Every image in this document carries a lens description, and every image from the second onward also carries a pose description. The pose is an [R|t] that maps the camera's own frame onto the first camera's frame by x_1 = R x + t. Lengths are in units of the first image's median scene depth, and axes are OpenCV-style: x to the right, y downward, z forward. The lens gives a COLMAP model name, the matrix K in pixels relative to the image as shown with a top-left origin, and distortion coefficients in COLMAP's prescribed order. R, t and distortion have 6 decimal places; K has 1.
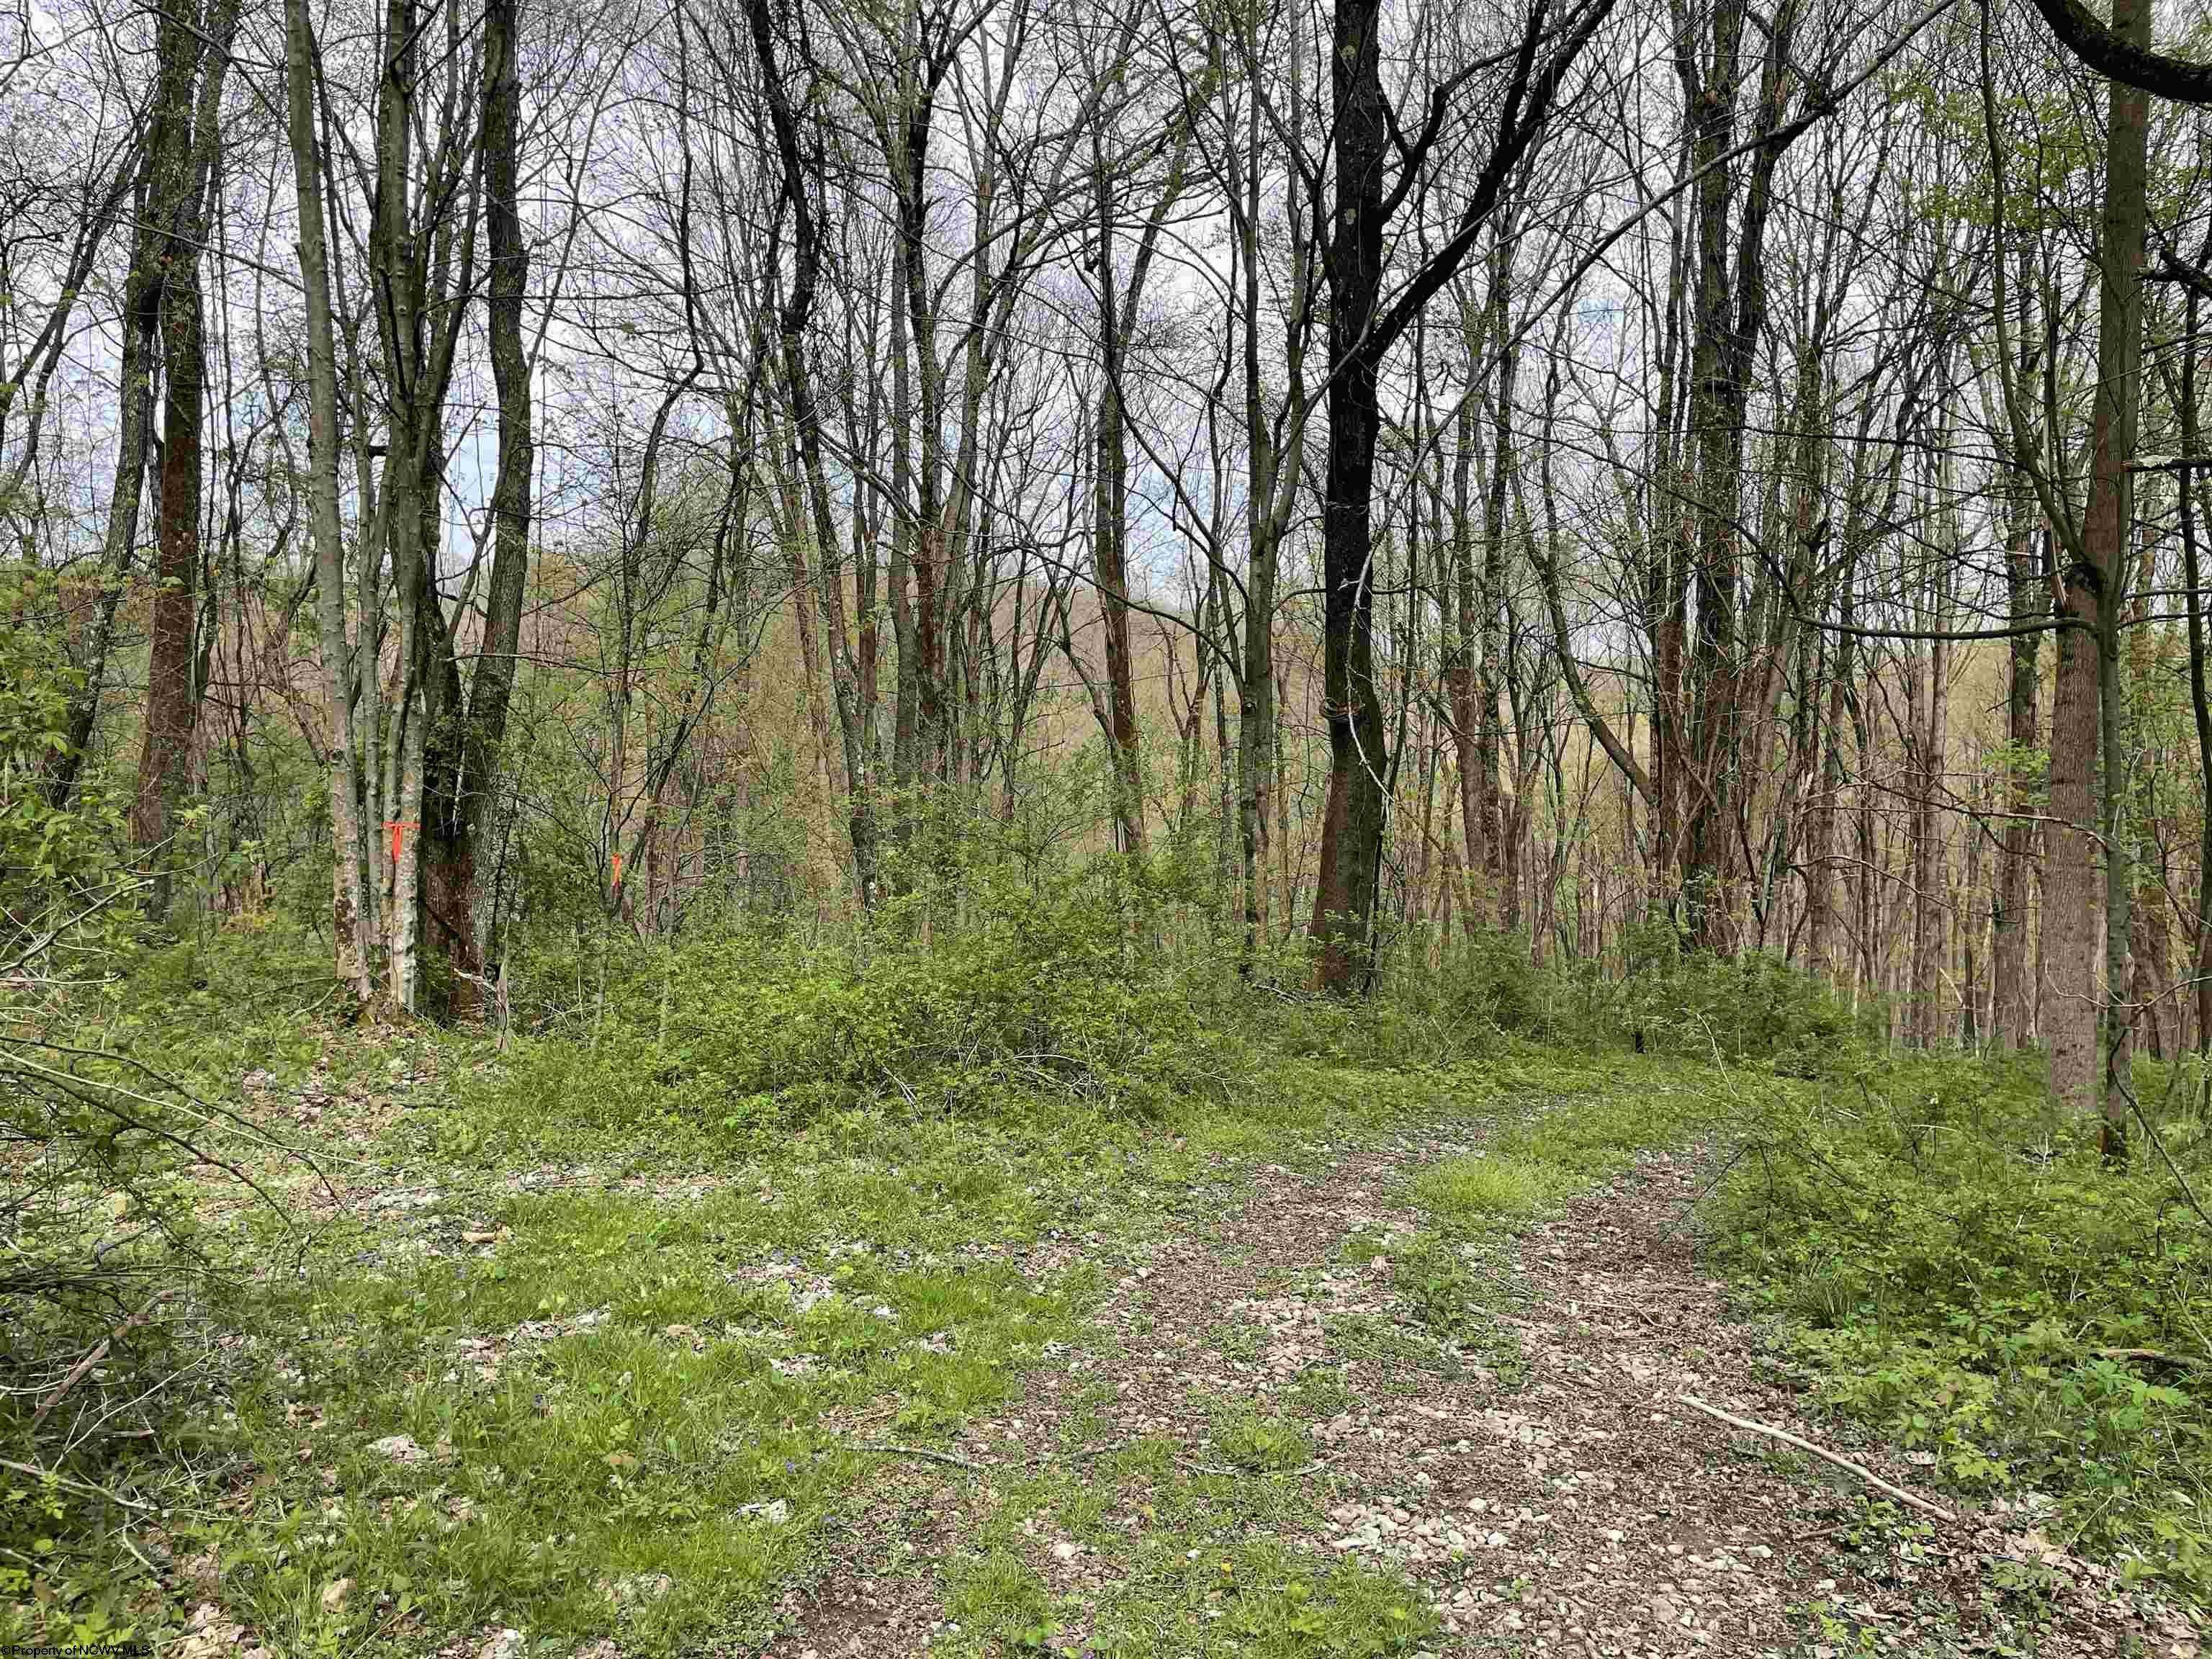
lens RADIAL K [[1668.5, 0, 1120.0], [0, 1668.5, 831.6], [0, 0, 1]] dist [0.104348, -0.132126]
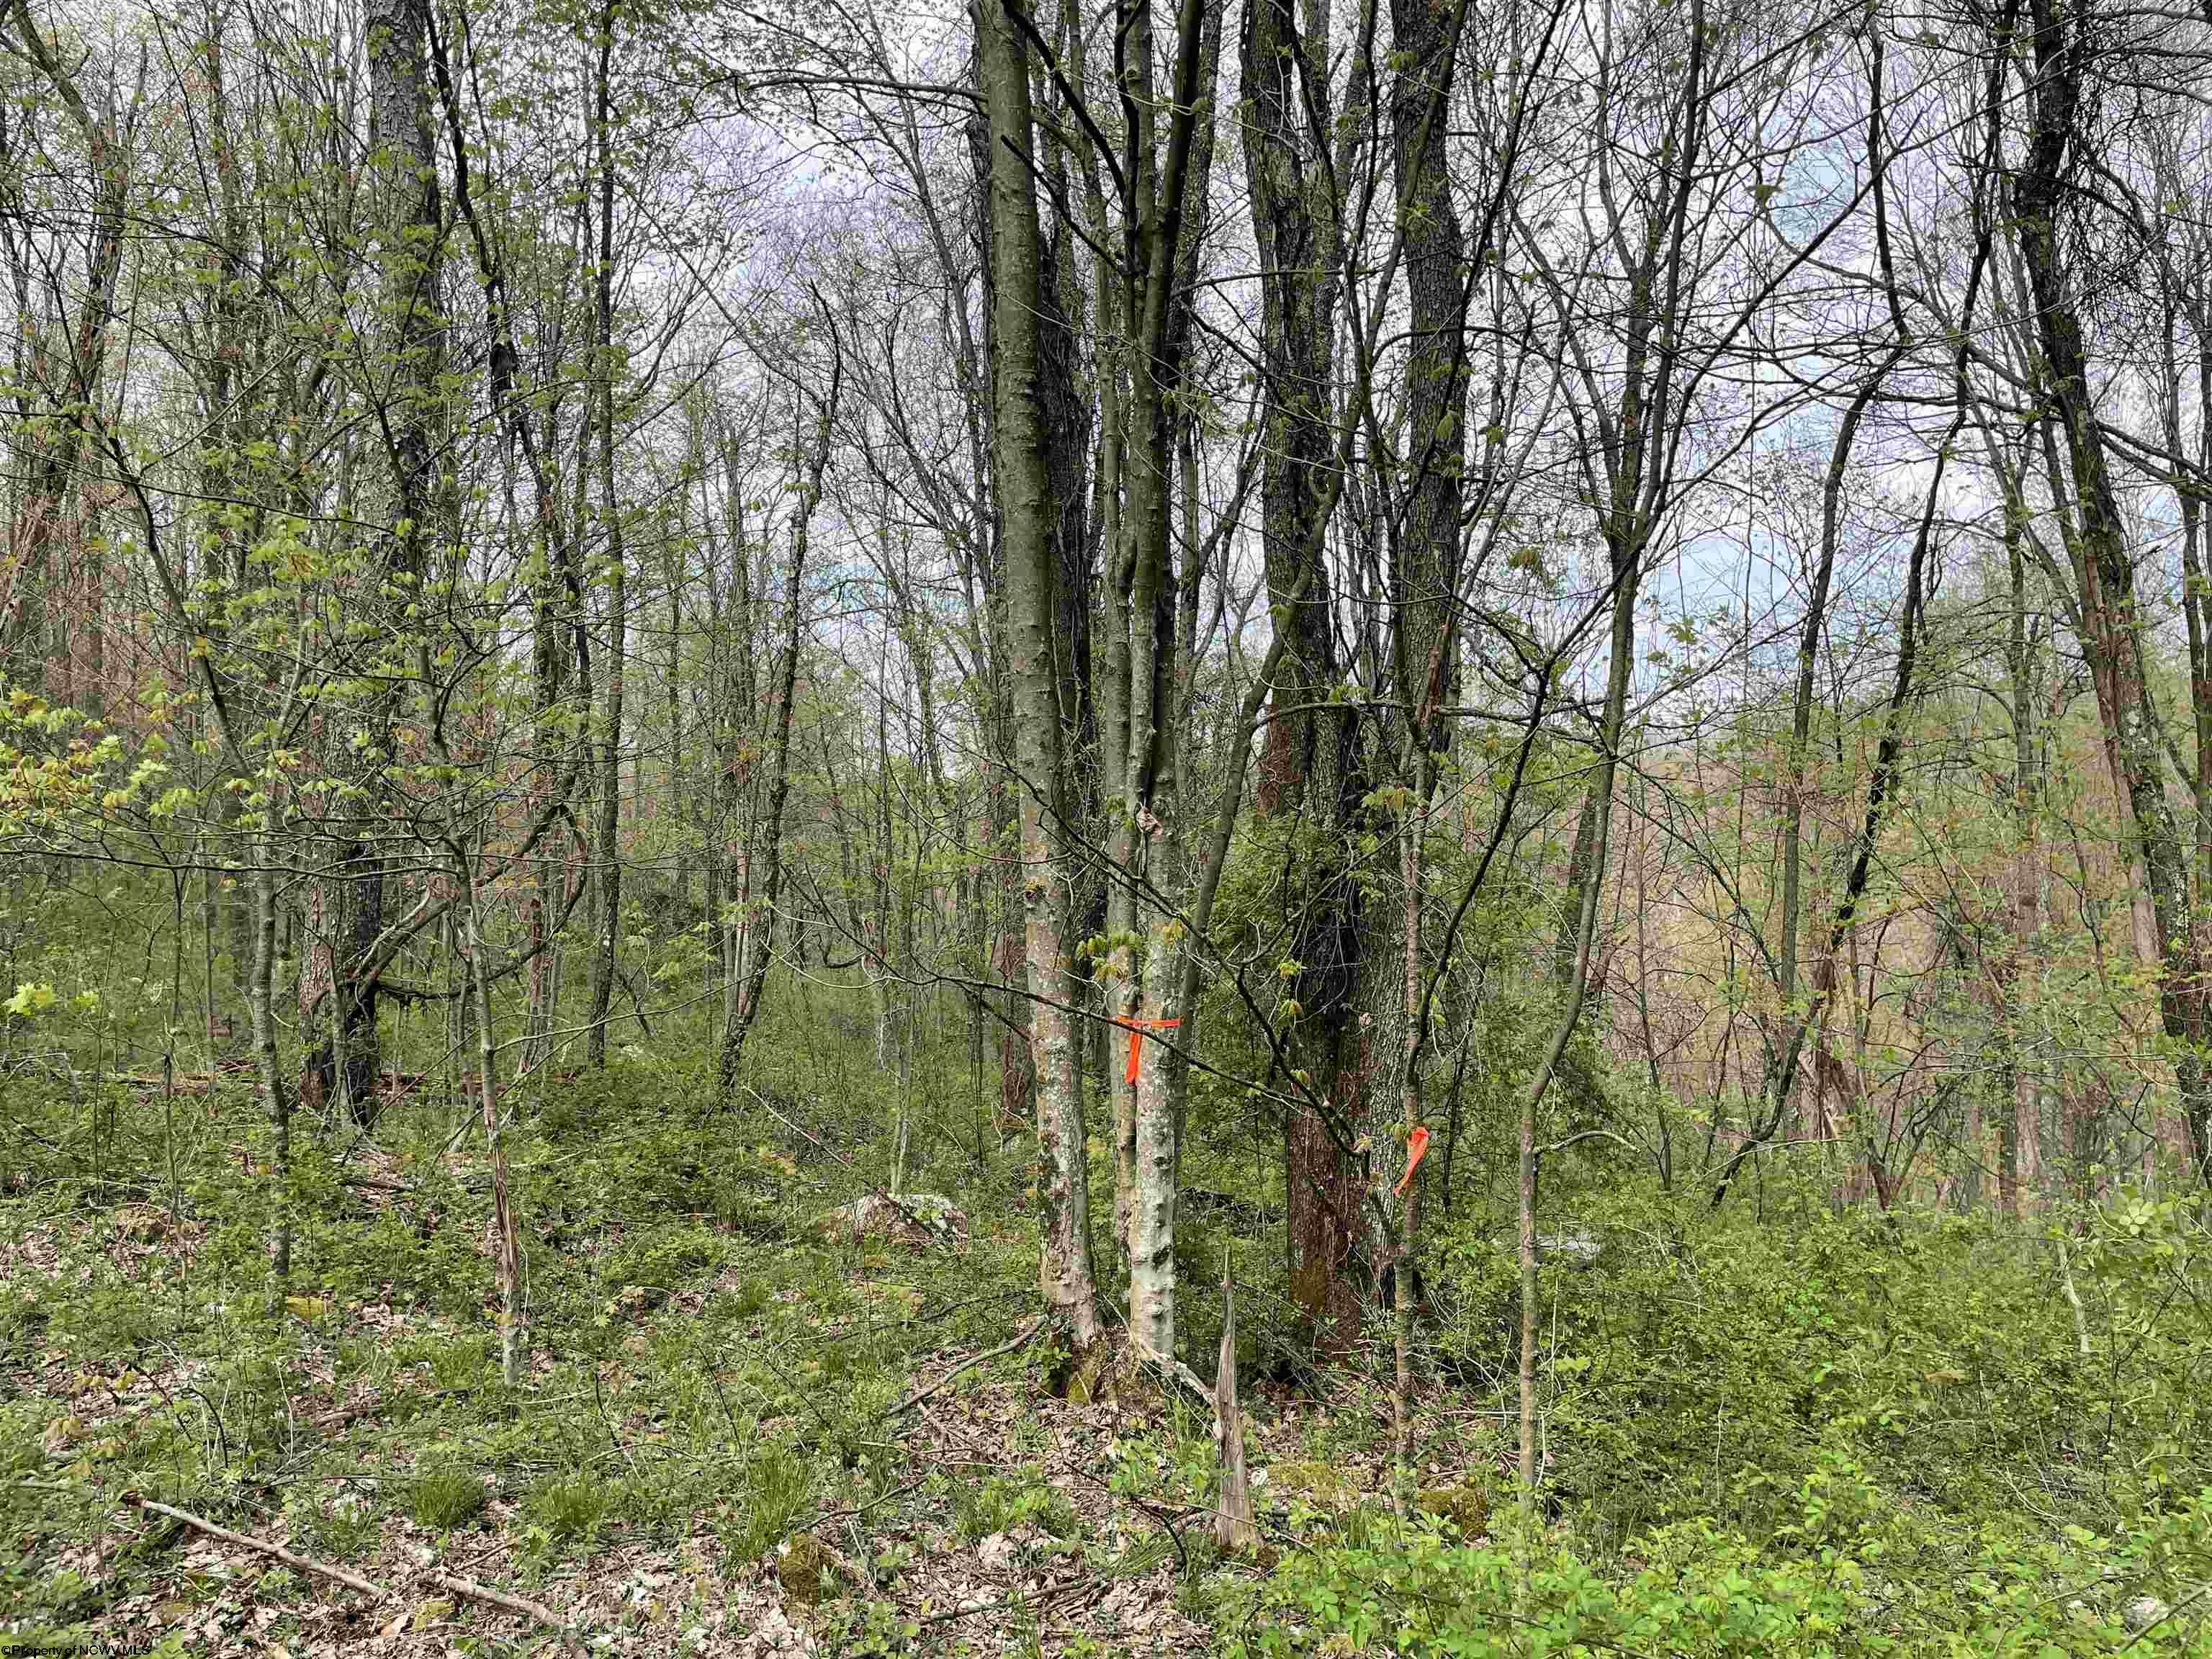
lens RADIAL K [[1668.5, 0, 1120.0], [0, 1668.5, 831.6], [0, 0, 1]] dist [0.104348, -0.132126]
pose [[0.750082, -0.032421, -0.660549, -0.046313], [-0.025585, 0.996627, -0.077969, -0.013796], [0.660849, 0.075384, 0.746723, 0.360357]]
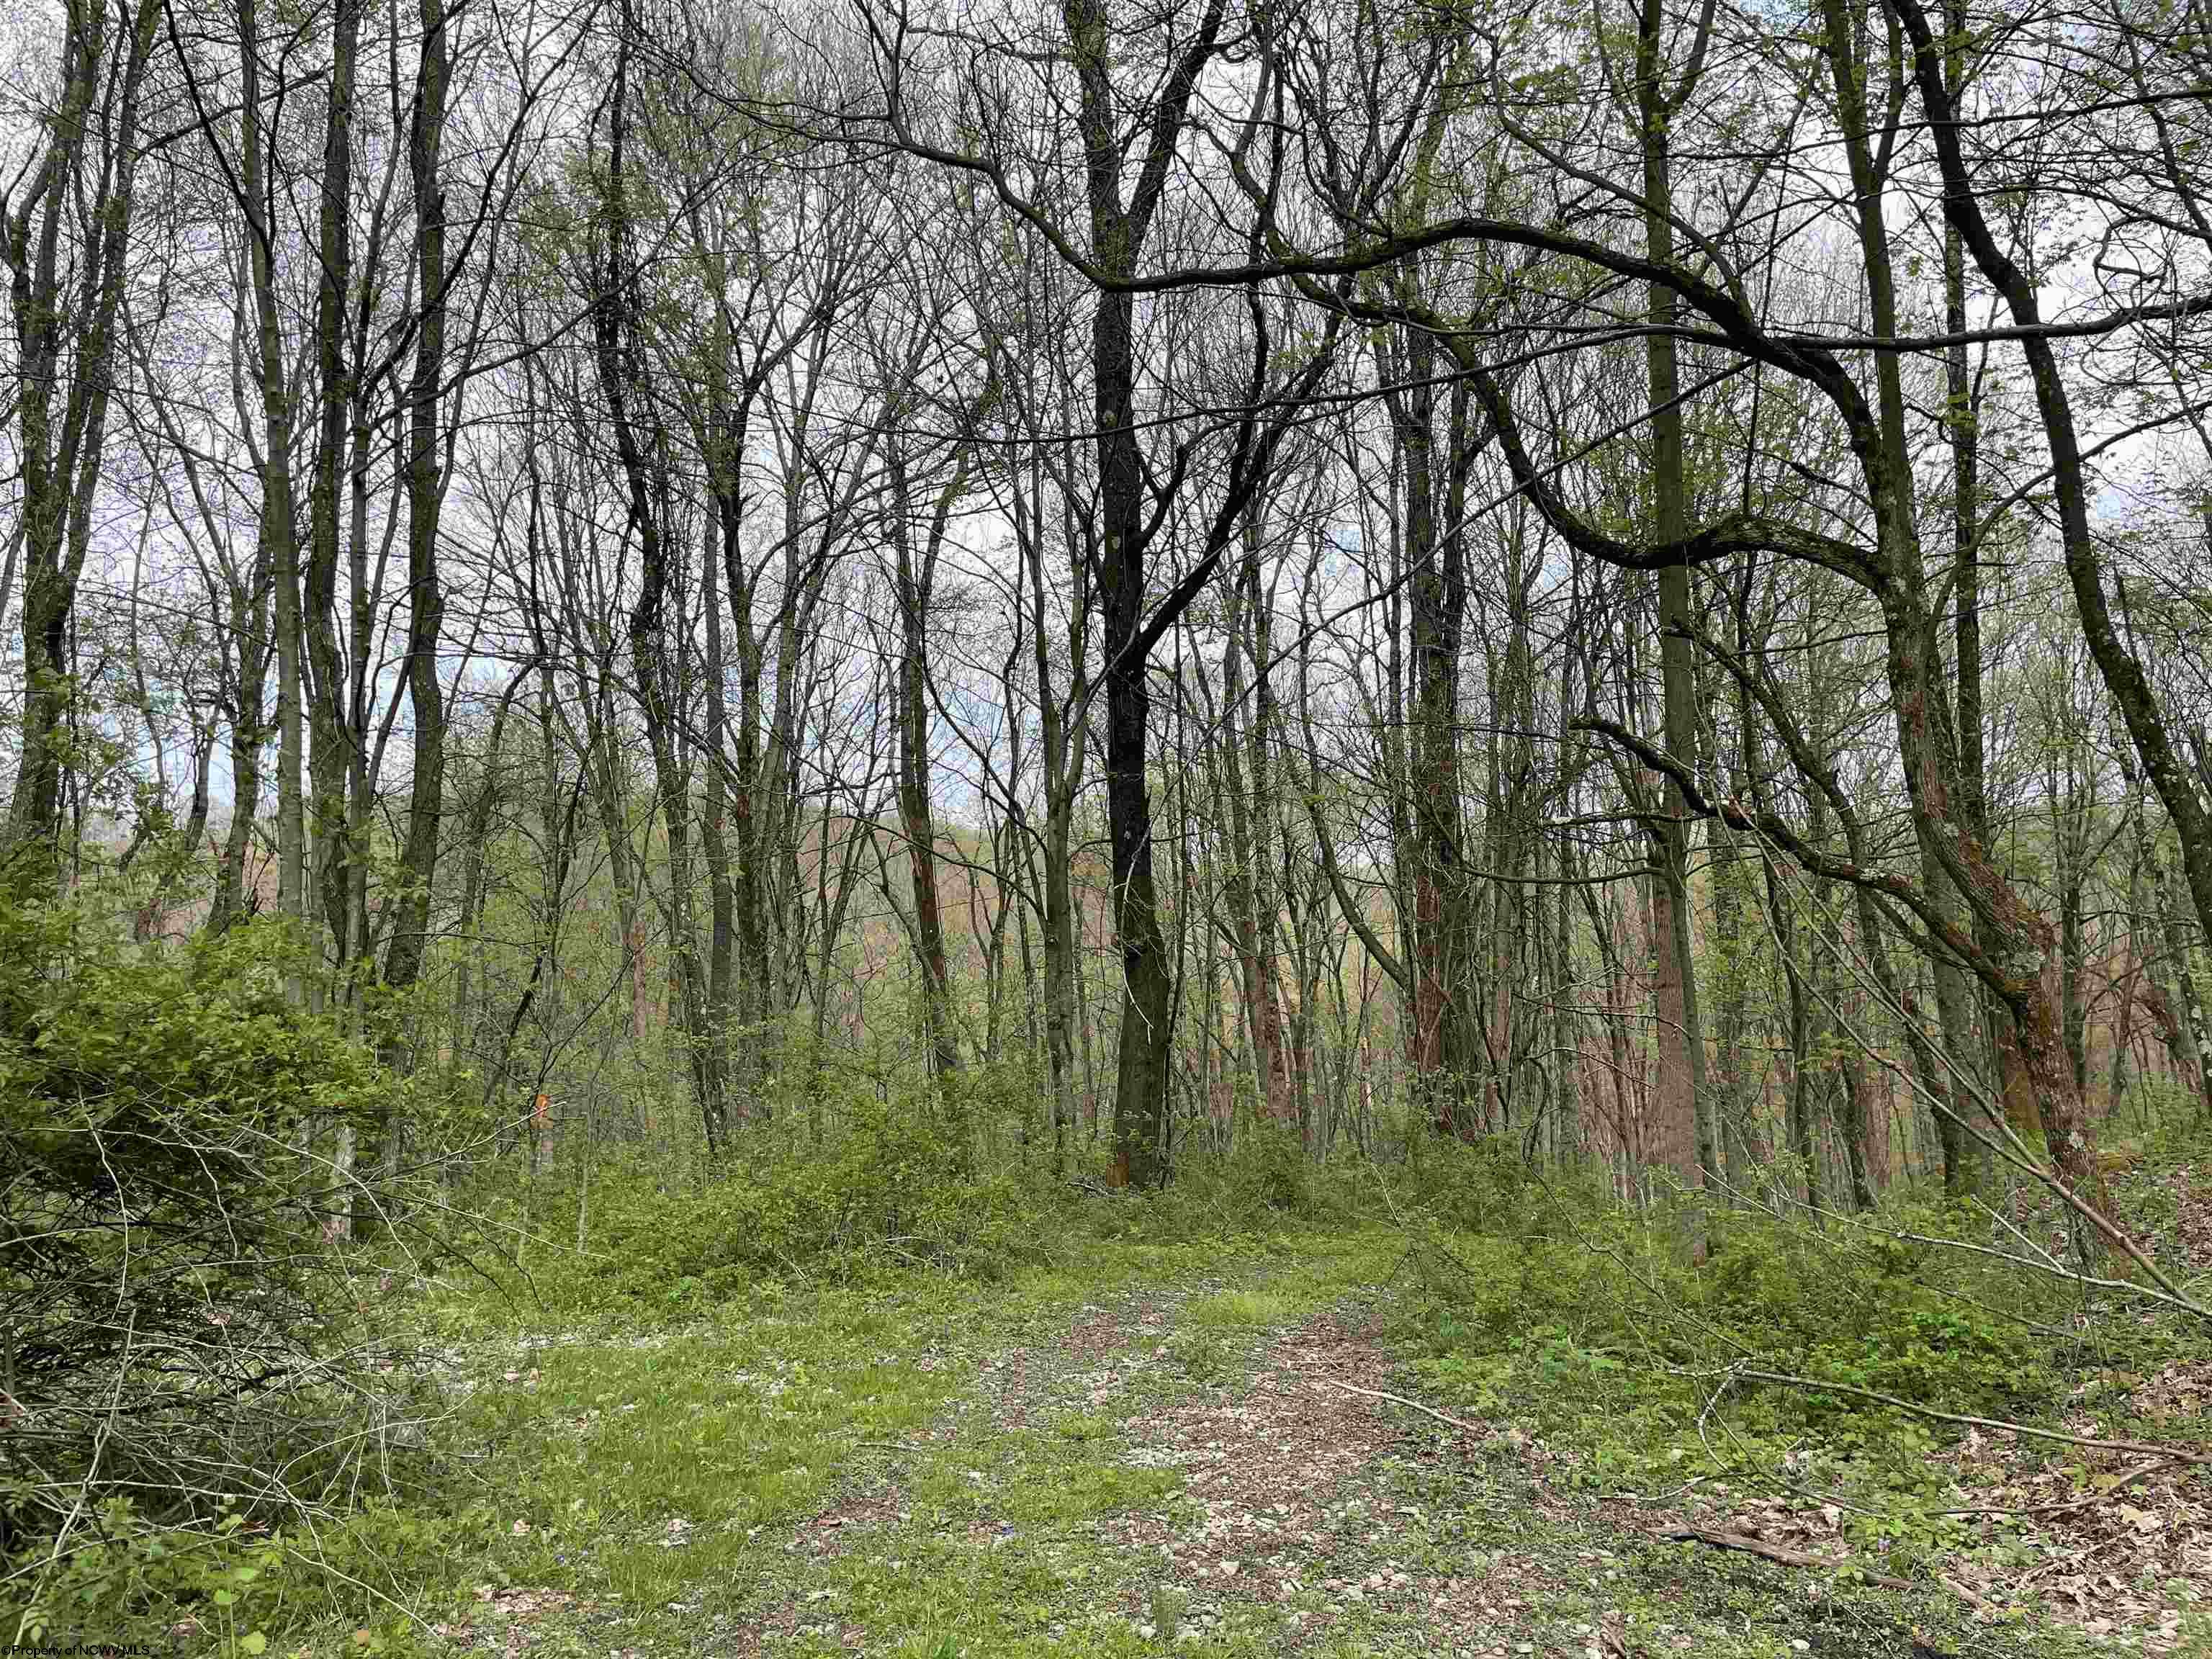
lens RADIAL K [[1668.5, 0, 1120.0], [0, 1668.5, 831.6], [0, 0, 1]] dist [0.104348, -0.132126]
pose [[0.992057, -0.030353, 0.122075, -0.014676], [0.045818, 0.990979, -0.125943, -0.001490], [-0.117151, 0.130535, 0.984498, -0.156686]]
